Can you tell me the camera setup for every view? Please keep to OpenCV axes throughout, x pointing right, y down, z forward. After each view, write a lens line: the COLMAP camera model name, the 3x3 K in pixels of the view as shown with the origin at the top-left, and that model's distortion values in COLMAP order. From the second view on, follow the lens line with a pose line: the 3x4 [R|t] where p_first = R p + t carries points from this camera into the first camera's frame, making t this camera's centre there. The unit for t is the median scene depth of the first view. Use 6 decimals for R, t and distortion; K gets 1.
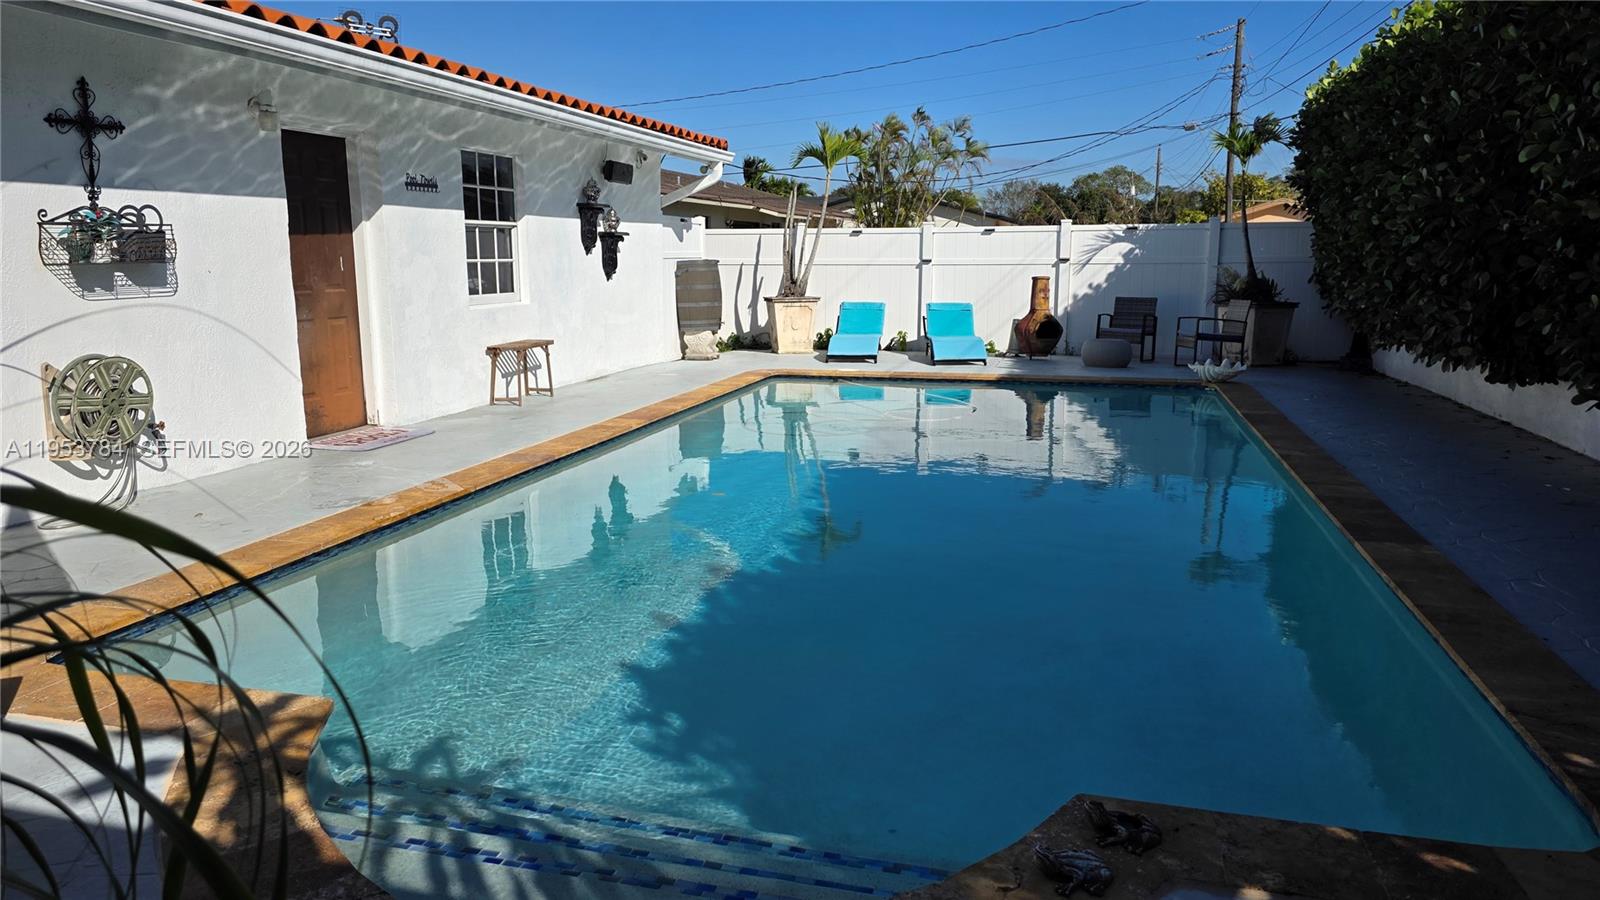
lens RADIAL K [[1081.3, 0, 796.6], [0, 1081.3, 452.7], [0, 0, 1]] dist [0.064952, -0.056350]
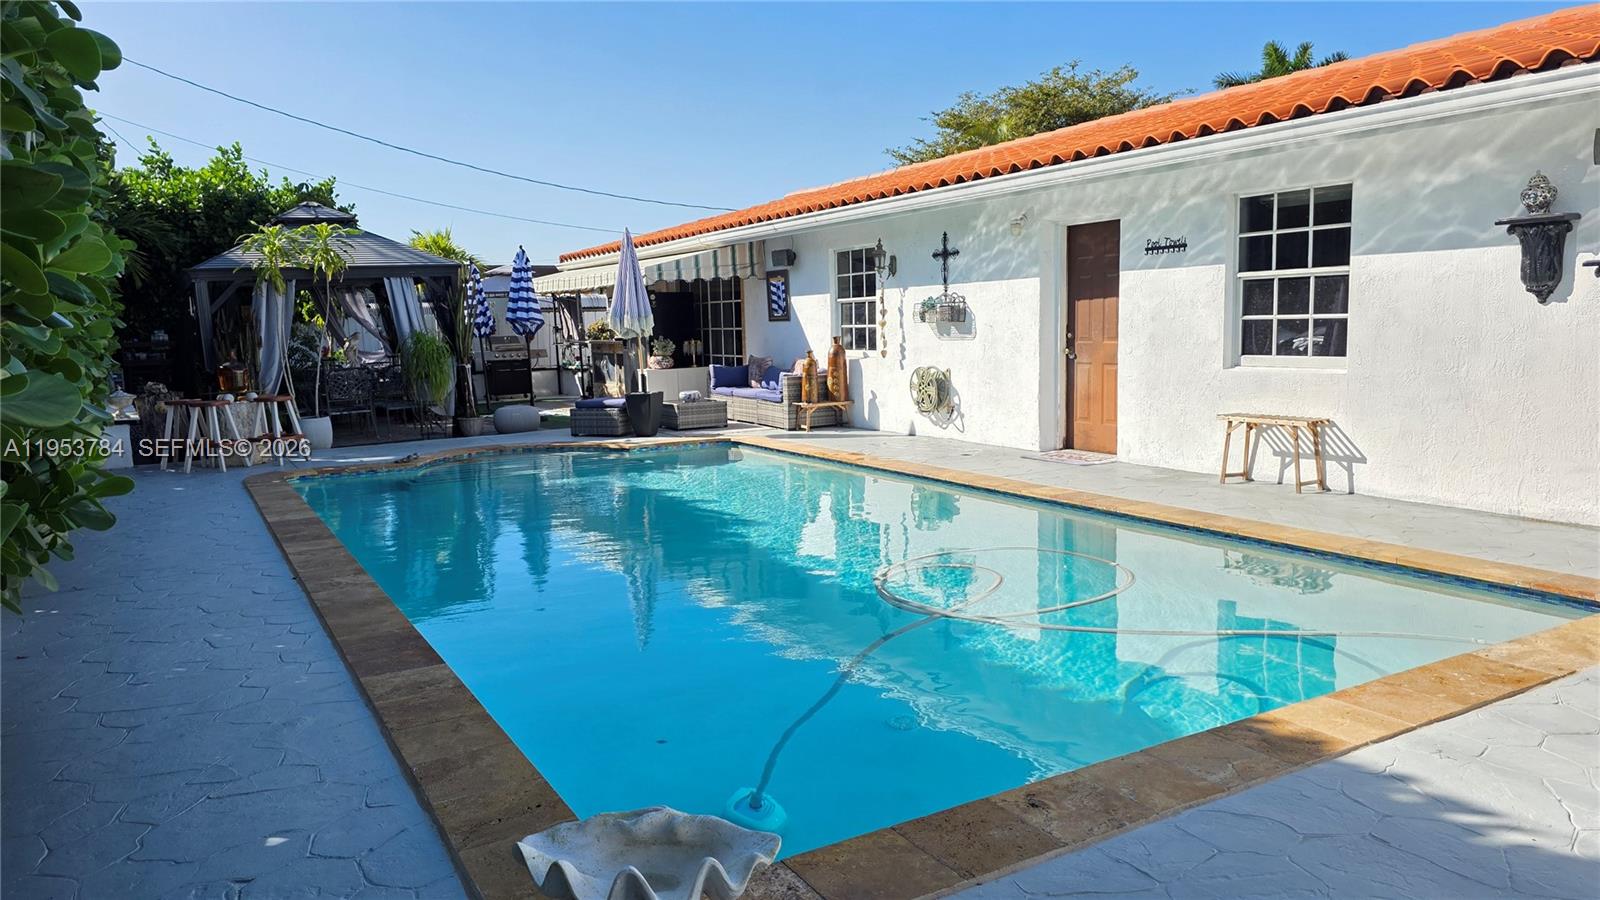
lens RADIAL K [[1081.3, 0, 802.4], [0, 1081.3, 444.8], [0, 0, 1]] dist [0.064952, -0.056350]
pose [[-0.702978, 0.109900, -0.702669, 0.717395], [-0.095907, 0.964316, 0.246772, -0.310552], [0.704715, 0.240866, -0.667353, 1.622547]]
